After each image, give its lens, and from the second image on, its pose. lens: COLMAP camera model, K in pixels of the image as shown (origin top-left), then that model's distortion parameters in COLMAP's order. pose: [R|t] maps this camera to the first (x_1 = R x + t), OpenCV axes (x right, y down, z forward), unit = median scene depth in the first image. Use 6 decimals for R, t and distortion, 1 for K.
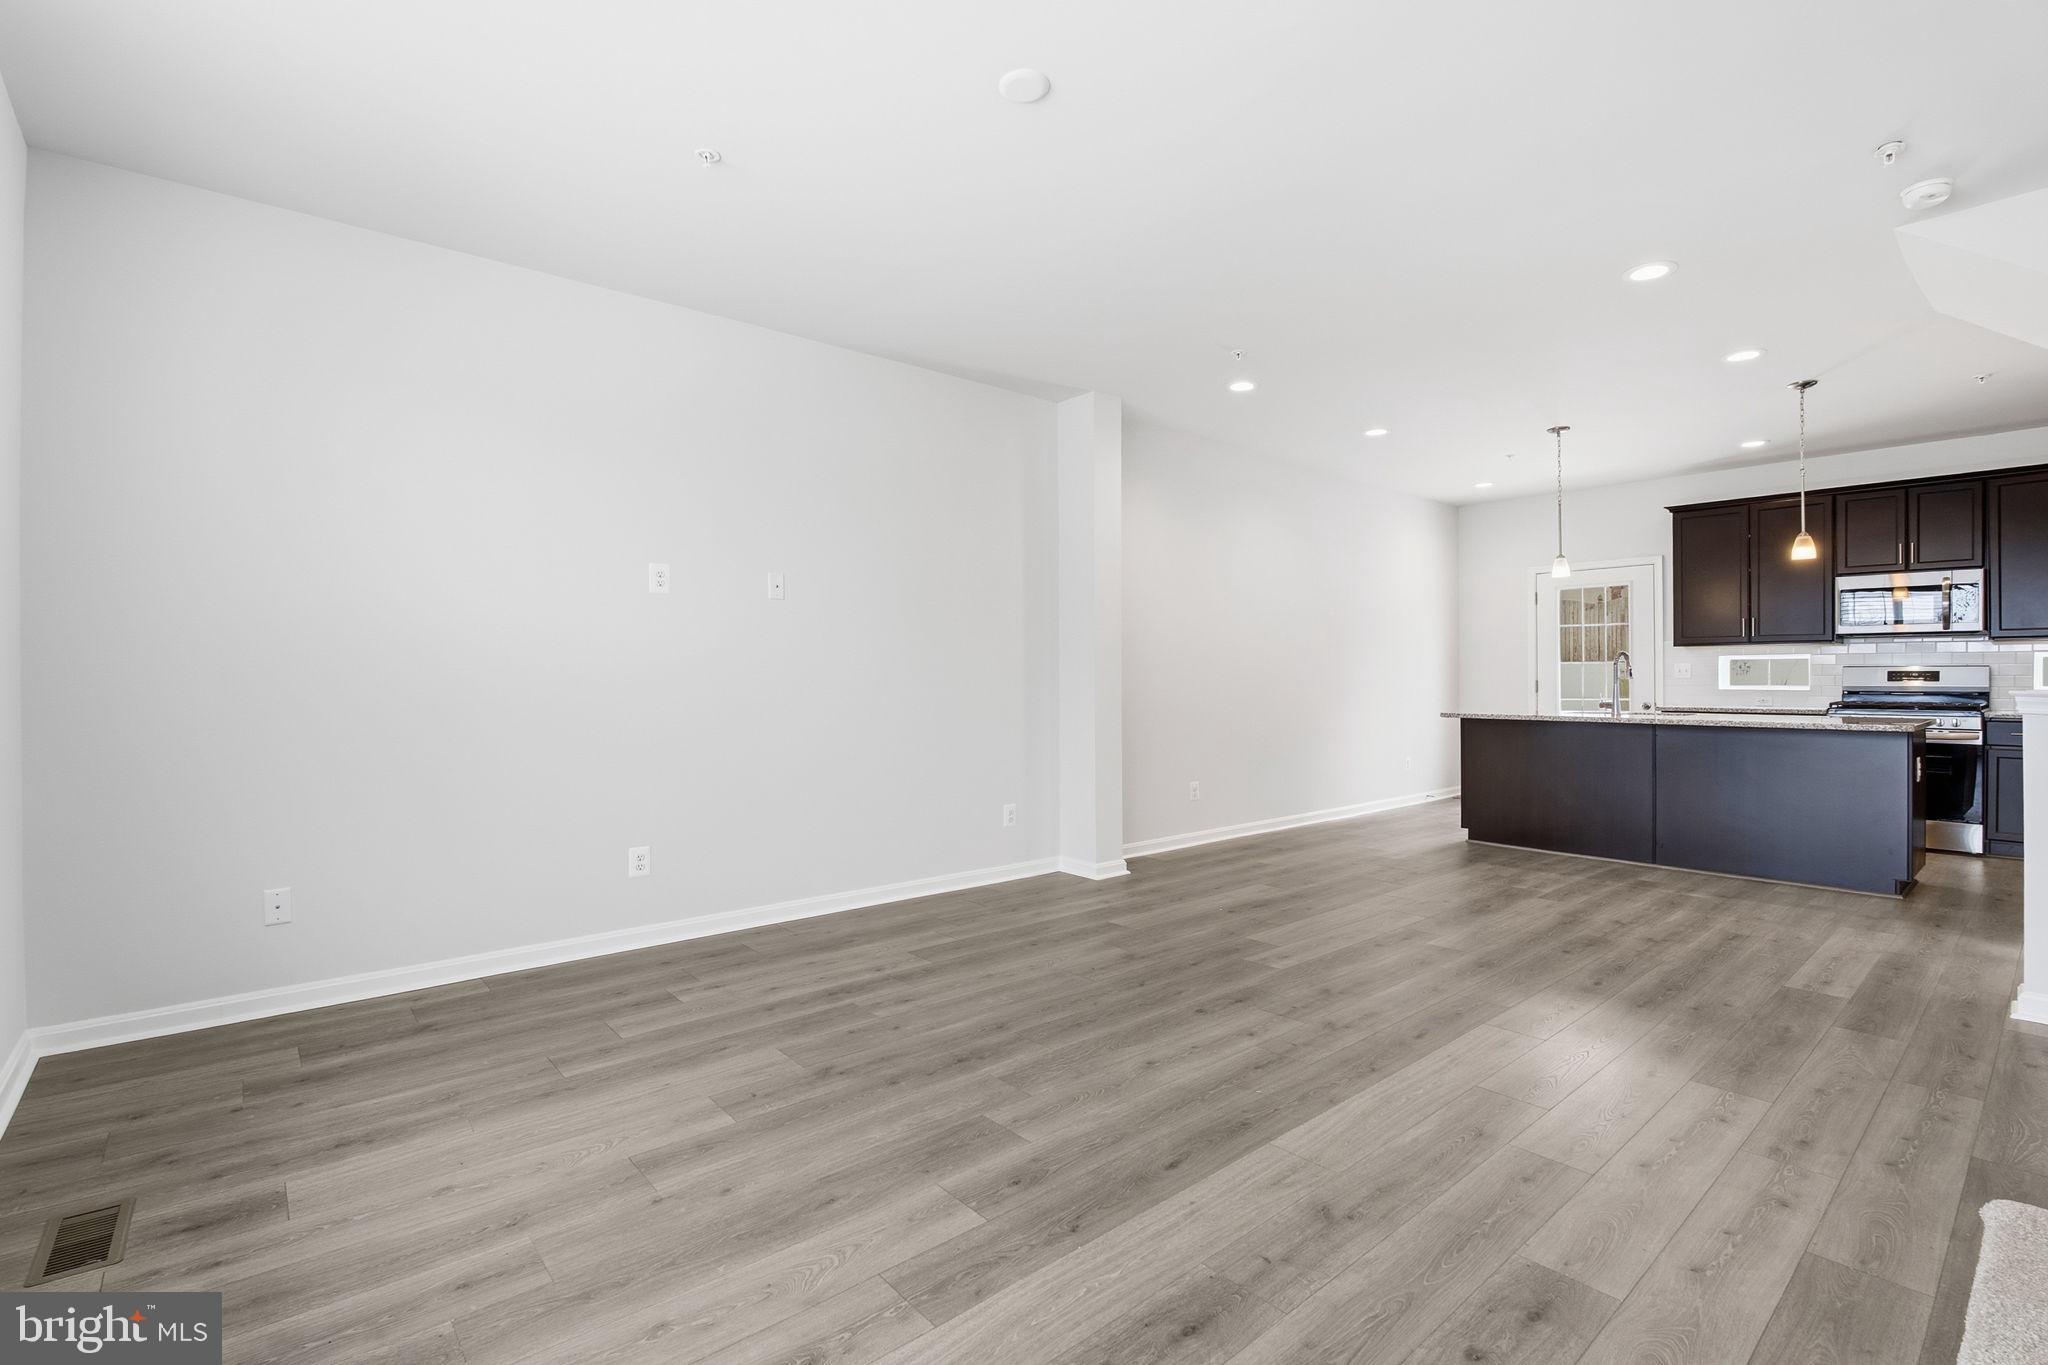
lens RADIAL K [[918.4, 0, 1038.9], [0, 918.4, 678.5], [0, 0, 1]] dist [-0.012516, -0.001782]
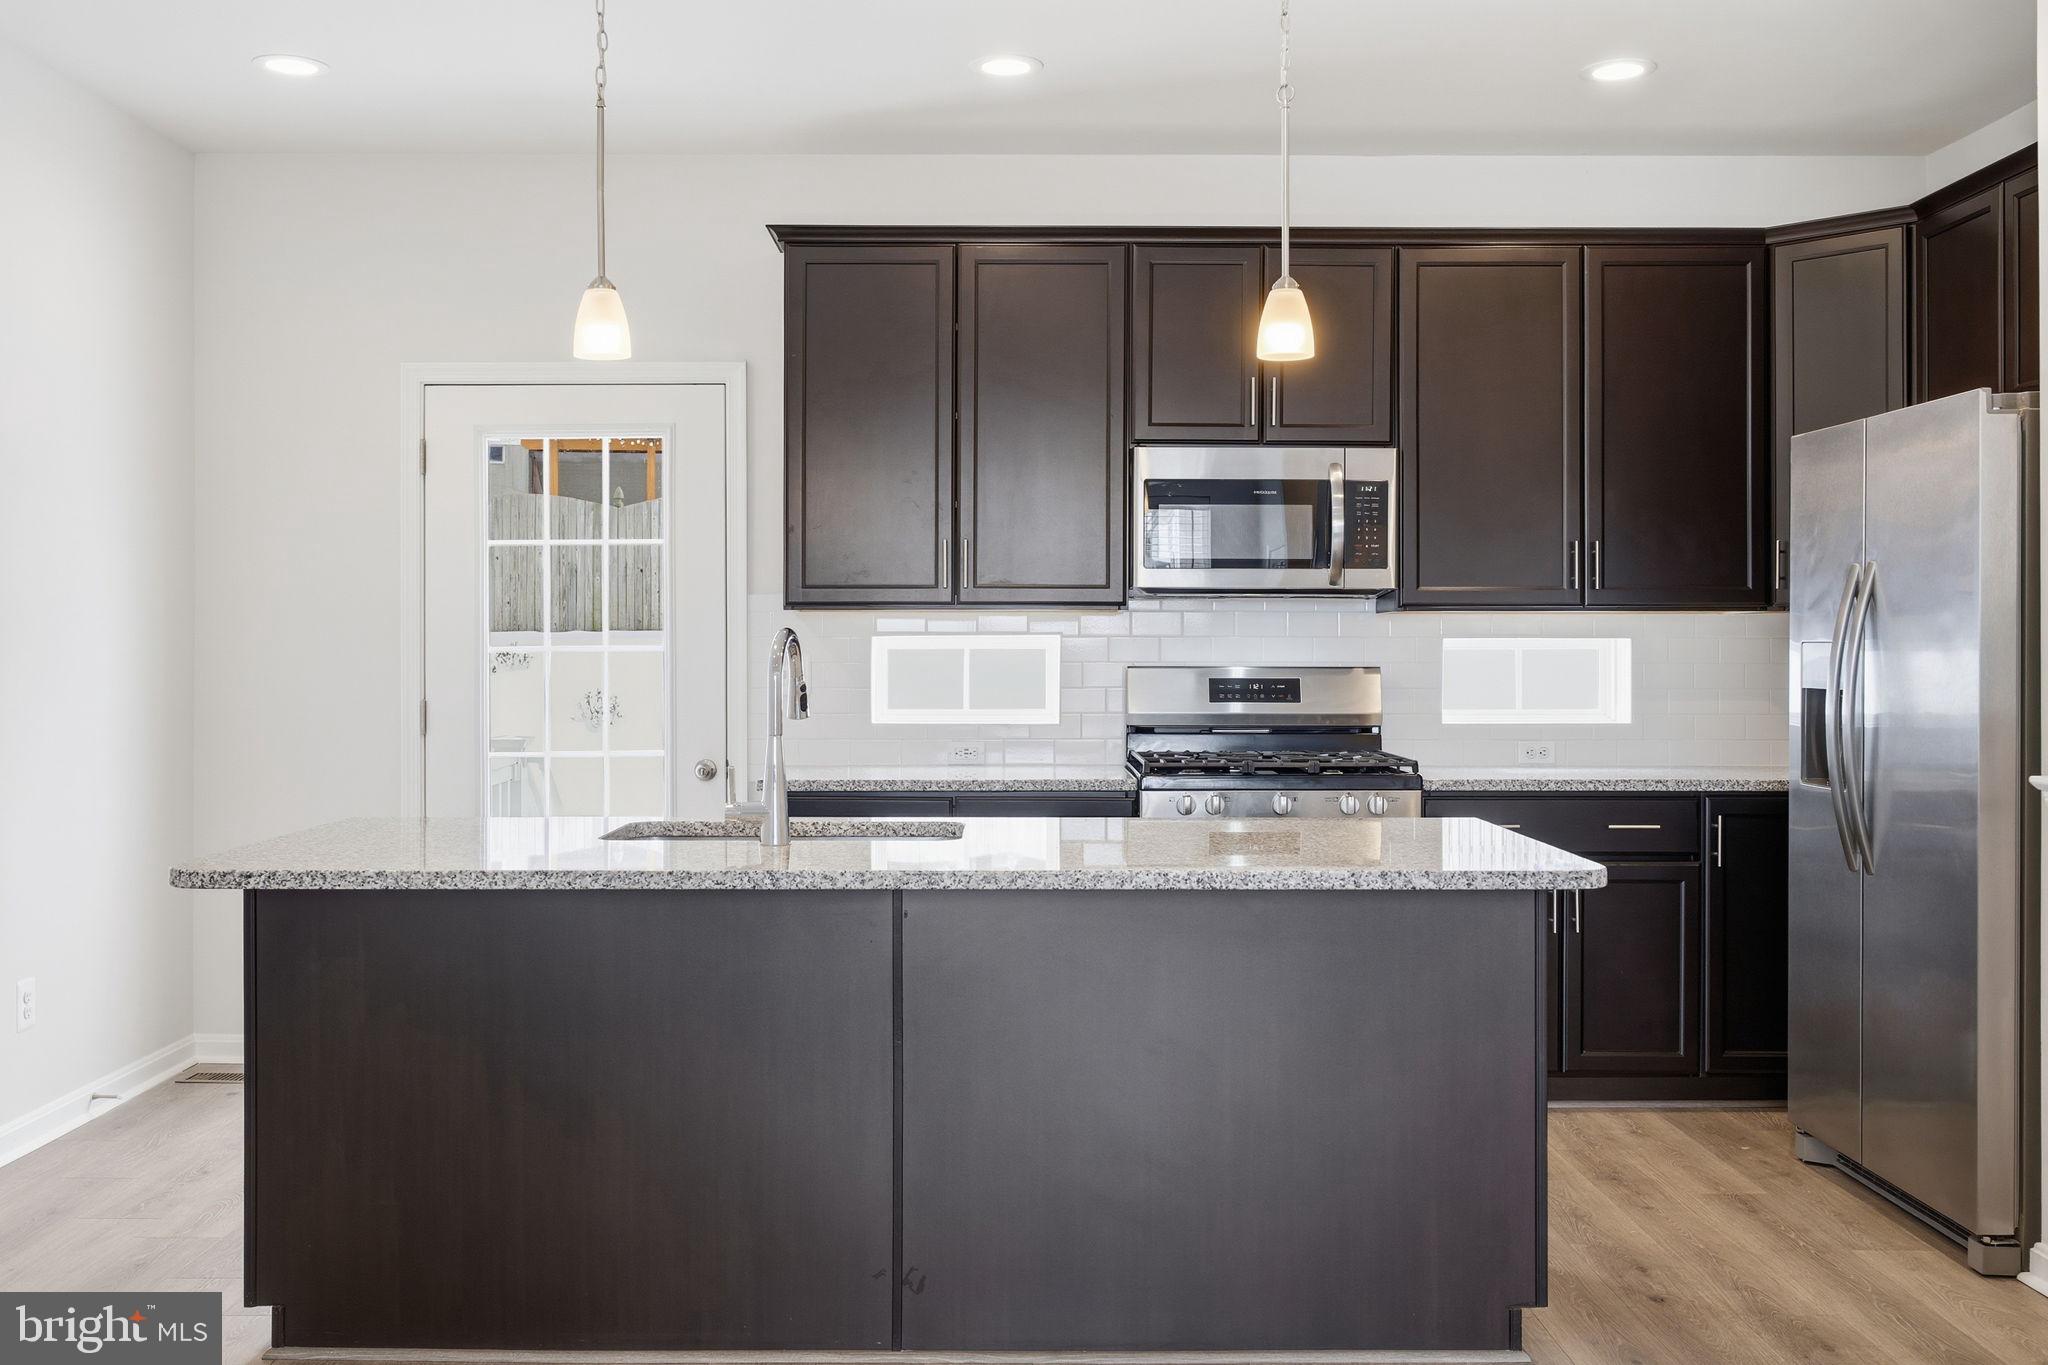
lens RADIAL K [[1959.7, 0, 1029.4], [0, 1959.7, 664.4], [0, 0, 1]] dist [-0.005345, 0.000000]
pose [[0.656078, -0.004109, 0.754682, 0.430396], [0.001161, 0.999989, 0.004435, -0.043453], [-0.754693, -0.002033, 0.656075, 1.061253]]
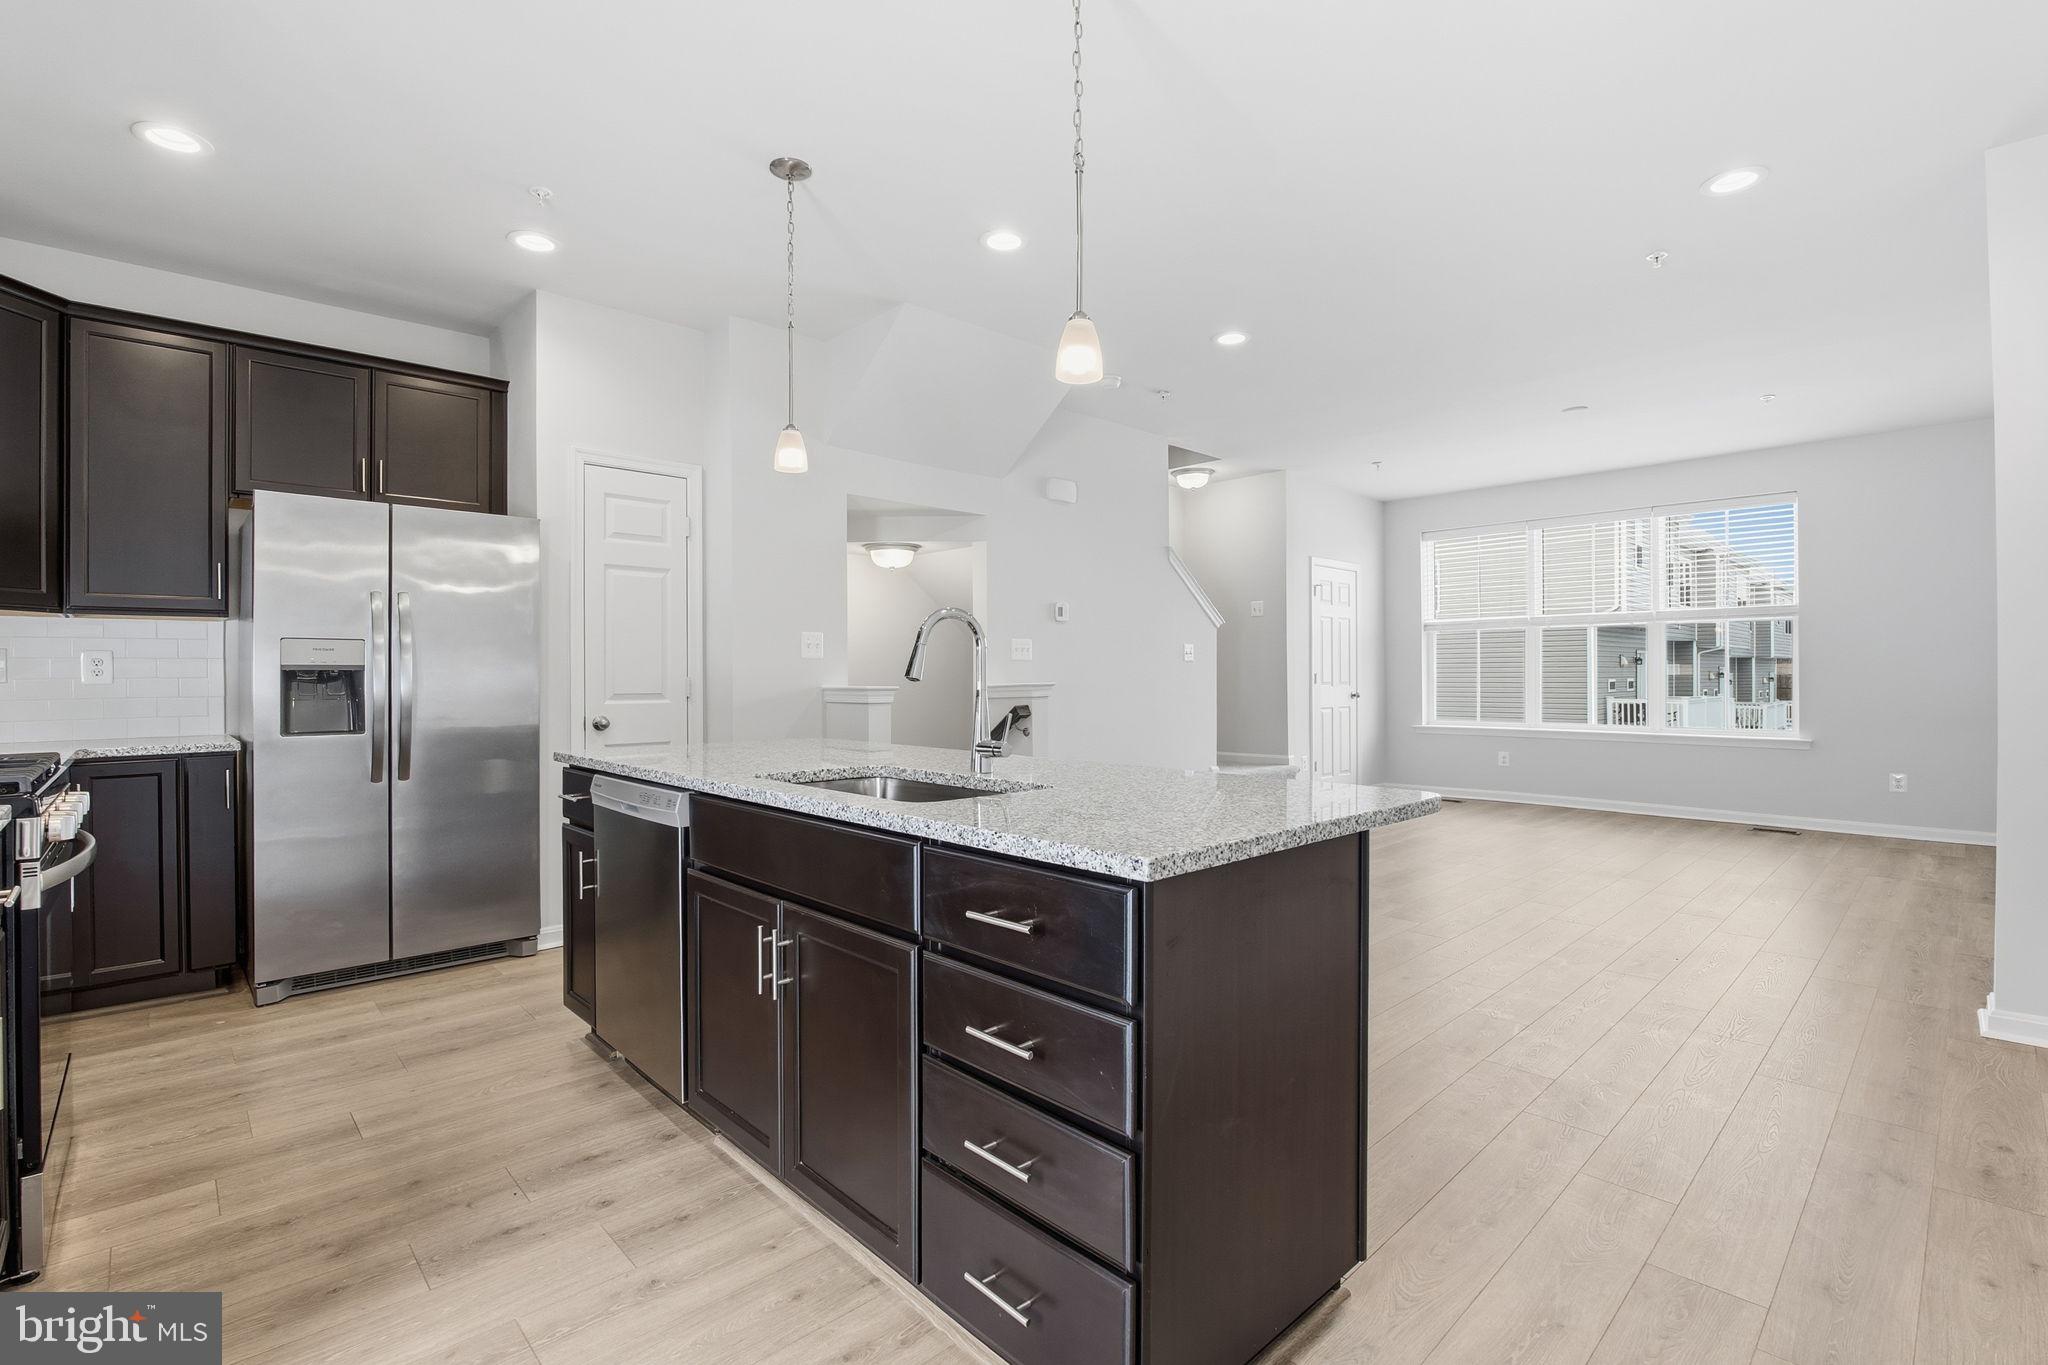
lens RADIAL K [[918.4, 0, 1019.1], [0, 918.4, 676.1], [0, 0, 1]] dist [-0.012516, -0.001782]
pose [[-0.999689, 0.003579, -0.024697, 1.282211], [0.003366, 0.999957, 0.008674, -0.013568], [0.024727, 0.008588, -0.999657, 2.855276]]
